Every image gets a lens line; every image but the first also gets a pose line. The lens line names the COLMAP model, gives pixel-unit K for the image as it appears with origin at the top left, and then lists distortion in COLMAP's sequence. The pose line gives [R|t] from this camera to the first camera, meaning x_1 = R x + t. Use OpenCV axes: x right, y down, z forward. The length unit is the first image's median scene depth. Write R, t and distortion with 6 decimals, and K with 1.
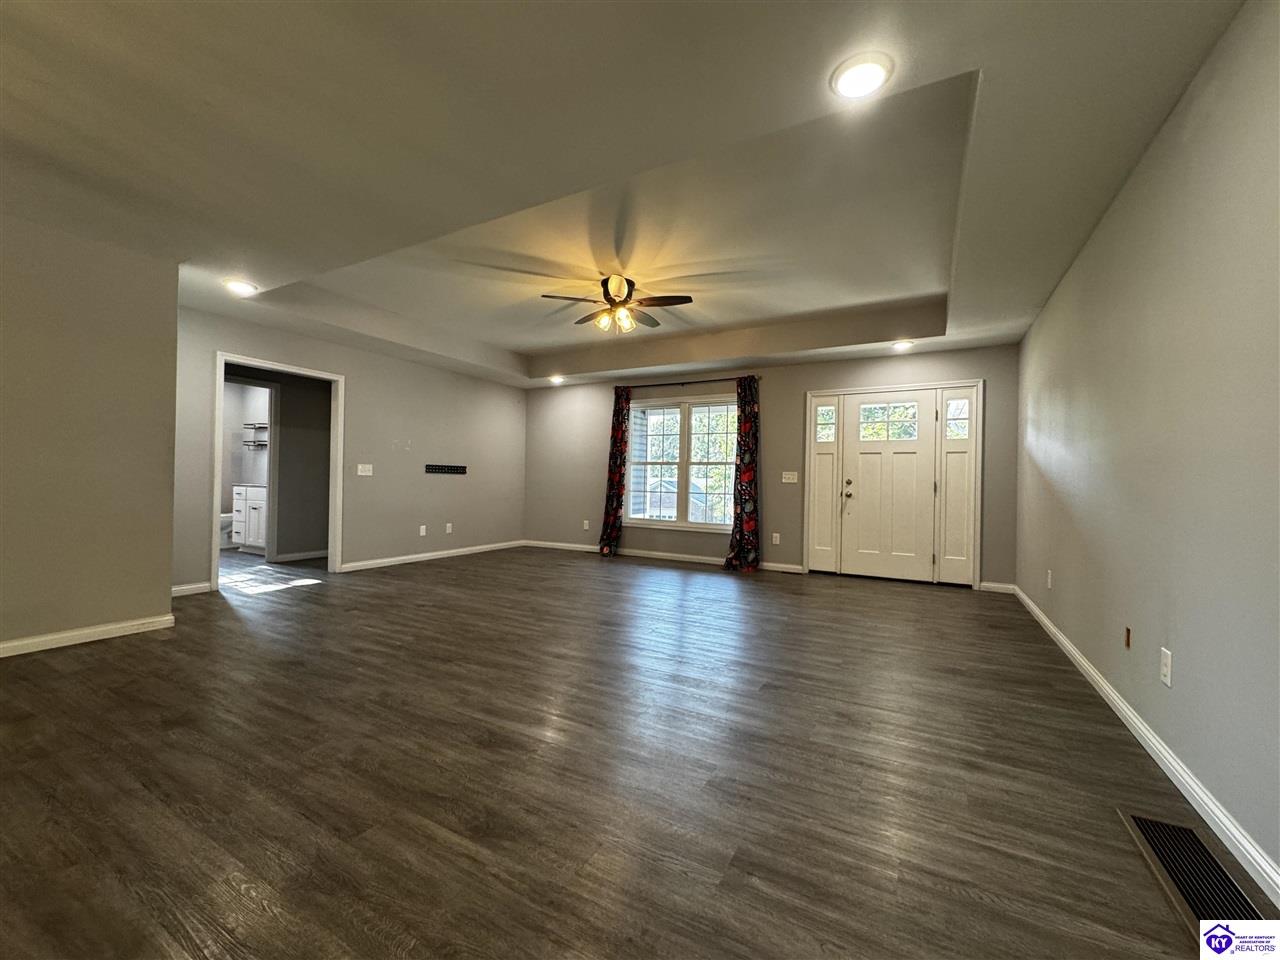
lens RADIAL K [[513.4, 0, 638.8], [0, 513.4, 483.2], [0, 0, 1]] dist [-0.004955, 0.000138]
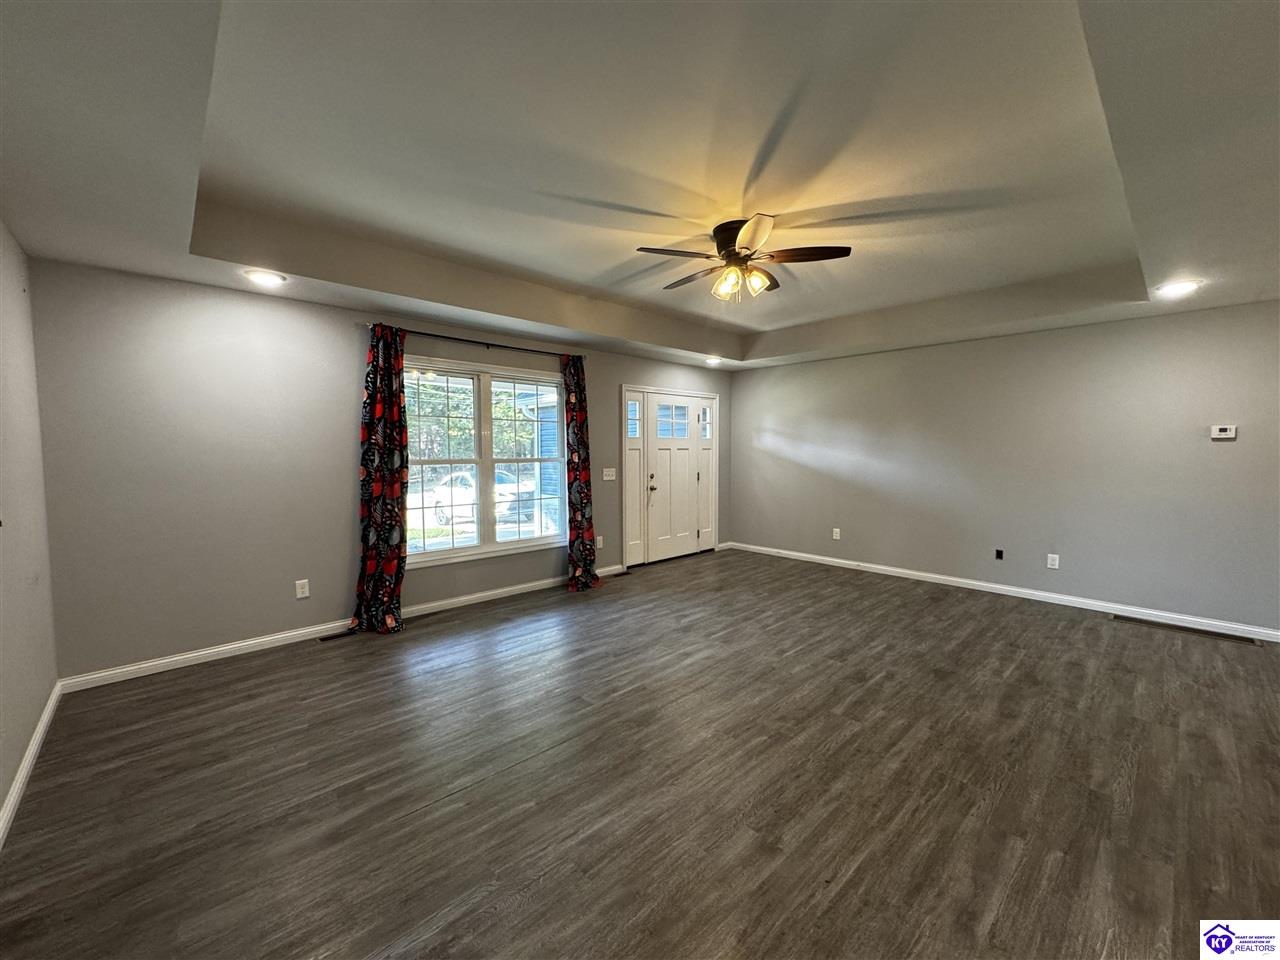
lens RADIAL K [[513.4, 0, 638.8], [0, 513.4, 483.4], [0, 0, 1]] dist [-0.004955, 0.000138]
pose [[0.307493, -0.083132, 0.947912, -0.574376], [0.010334, 0.996409, 0.084033, -0.072892], [-0.951494, -0.016044, 0.307248, 0.662562]]
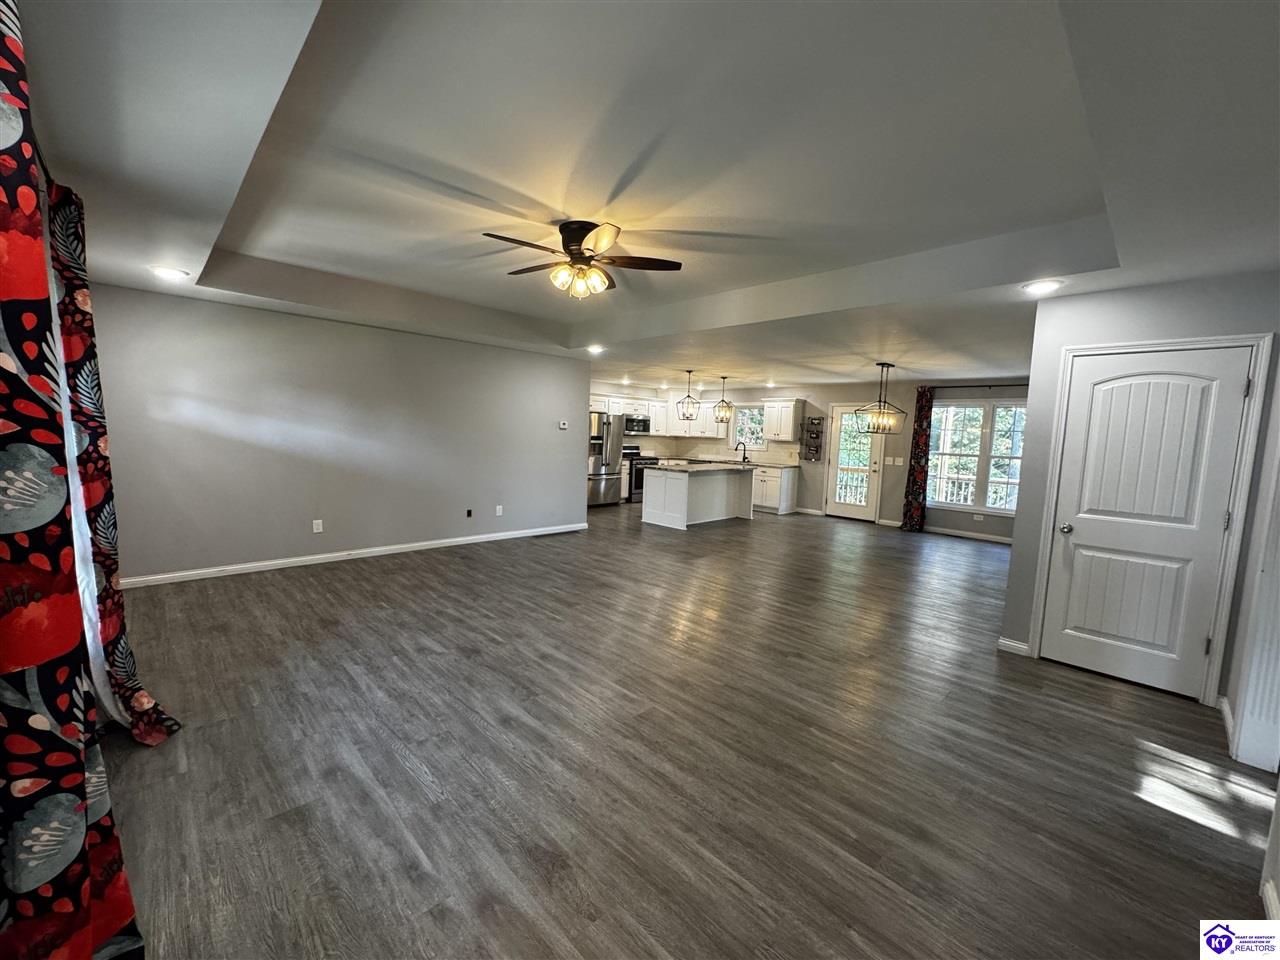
lens RADIAL K [[513.4, 0, 641.2], [0, 513.4, 484.2], [0, 0, 1]] dist [-0.004955, 0.000138]
pose [[-0.957600, -0.083338, 0.275784, -0.261261], [-0.055172, 0.992578, 0.108370, -0.078412], [-0.282768, 0.088559, -0.955091, 1.258748]]
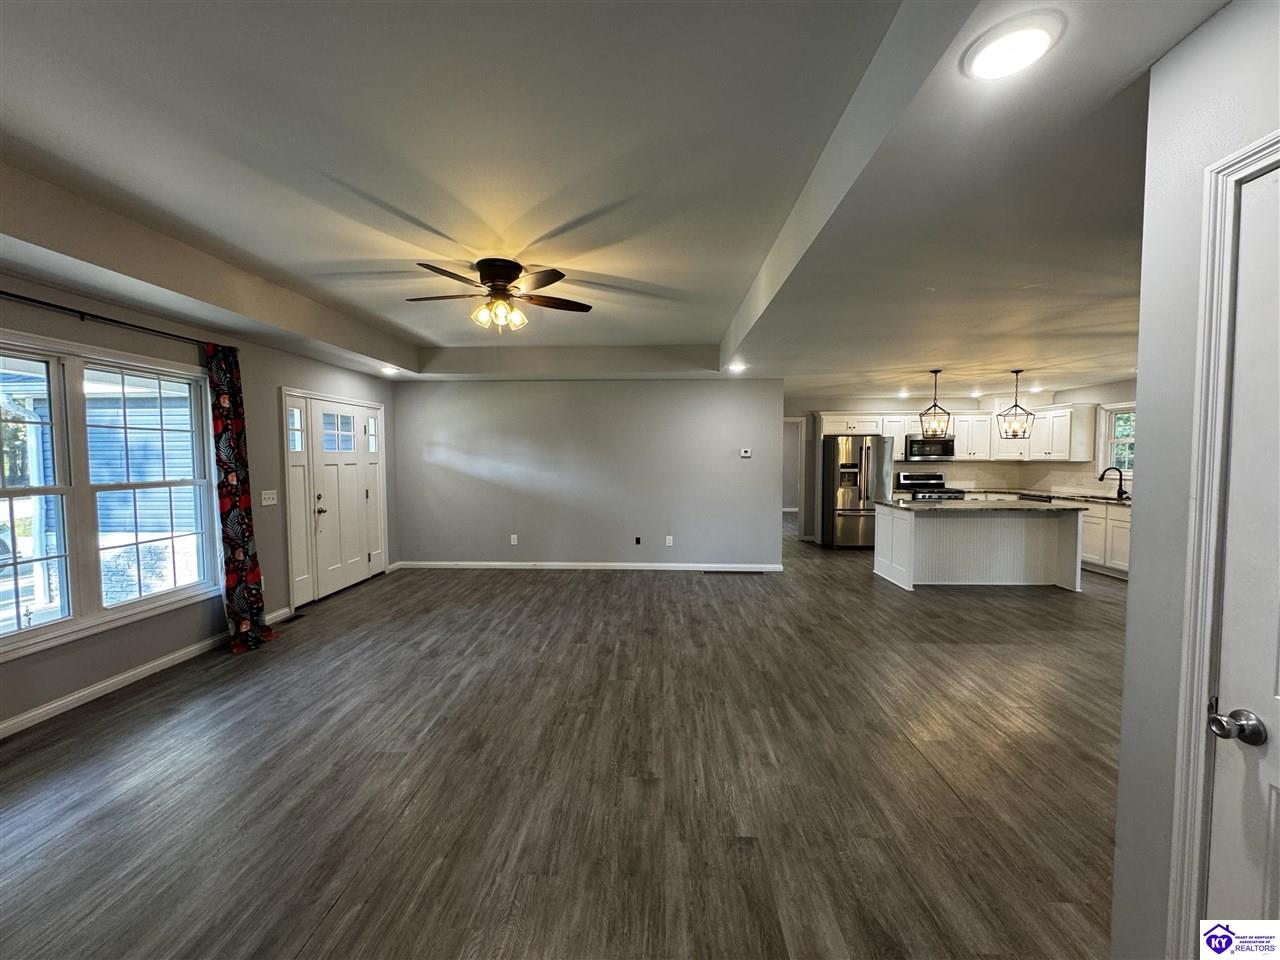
lens RADIAL K [[513.4, 0, 641.1], [0, 513.4, 484.7], [0, 0, 1]] dist [-0.004955, 0.000138]
pose [[-0.451295, -0.070026, 0.889623, -0.613424], [-0.005108, 0.997103, 0.075895, -0.089839], [-0.892360, 0.029707, -0.450345, 0.852309]]
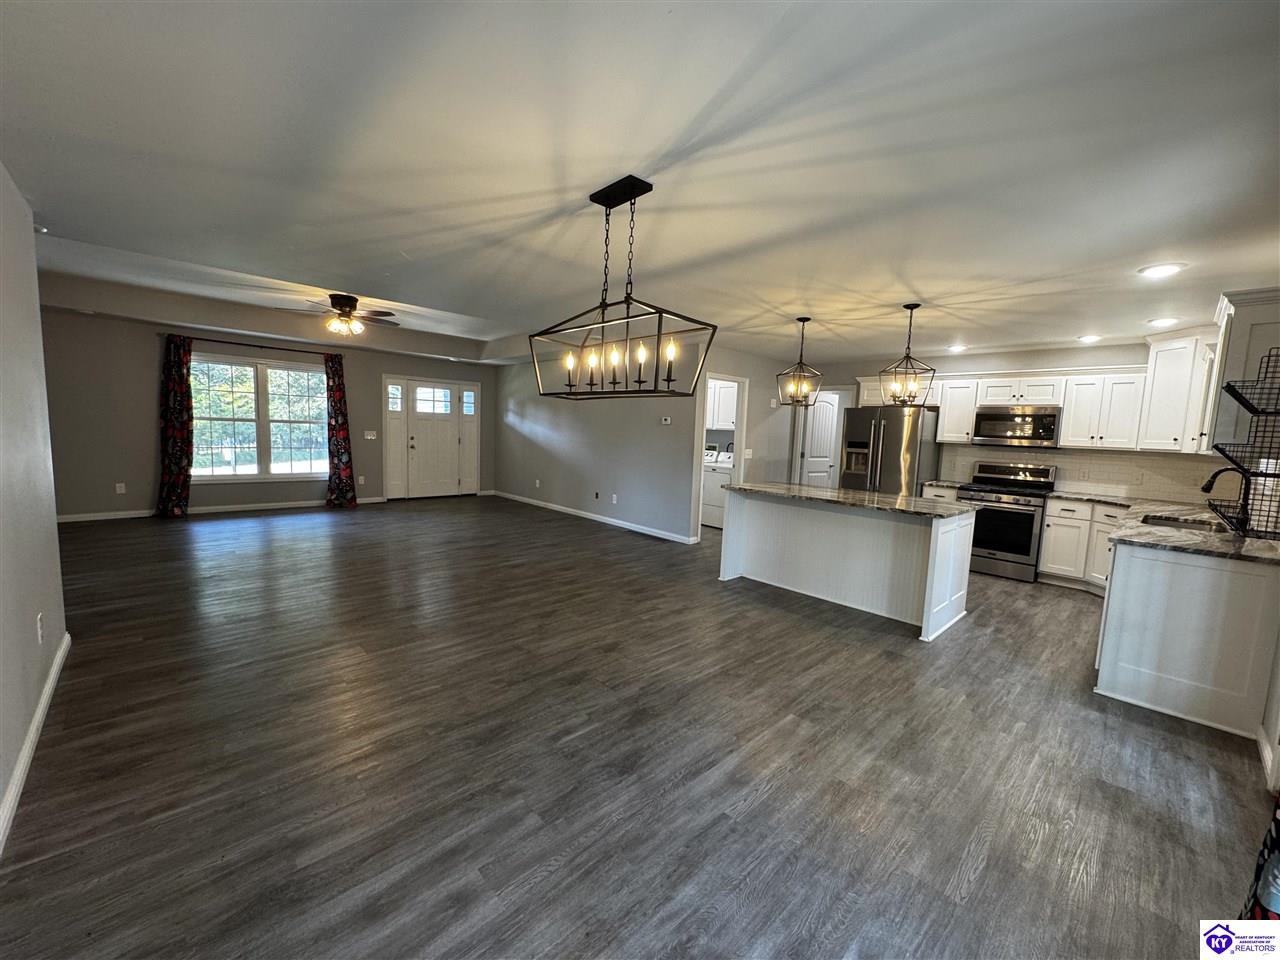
lens RADIAL K [[513.4, 0, 639.6], [0, 513.4, 478.1], [0, 0, 1]] dist [-0.004955, 0.000138]
pose [[0.296995, -0.095983, 0.950043, -0.806782], [-0.034685, 0.993194, 0.111186, -0.073730], [-0.954249, -0.065974, 0.291645, -0.094394]]
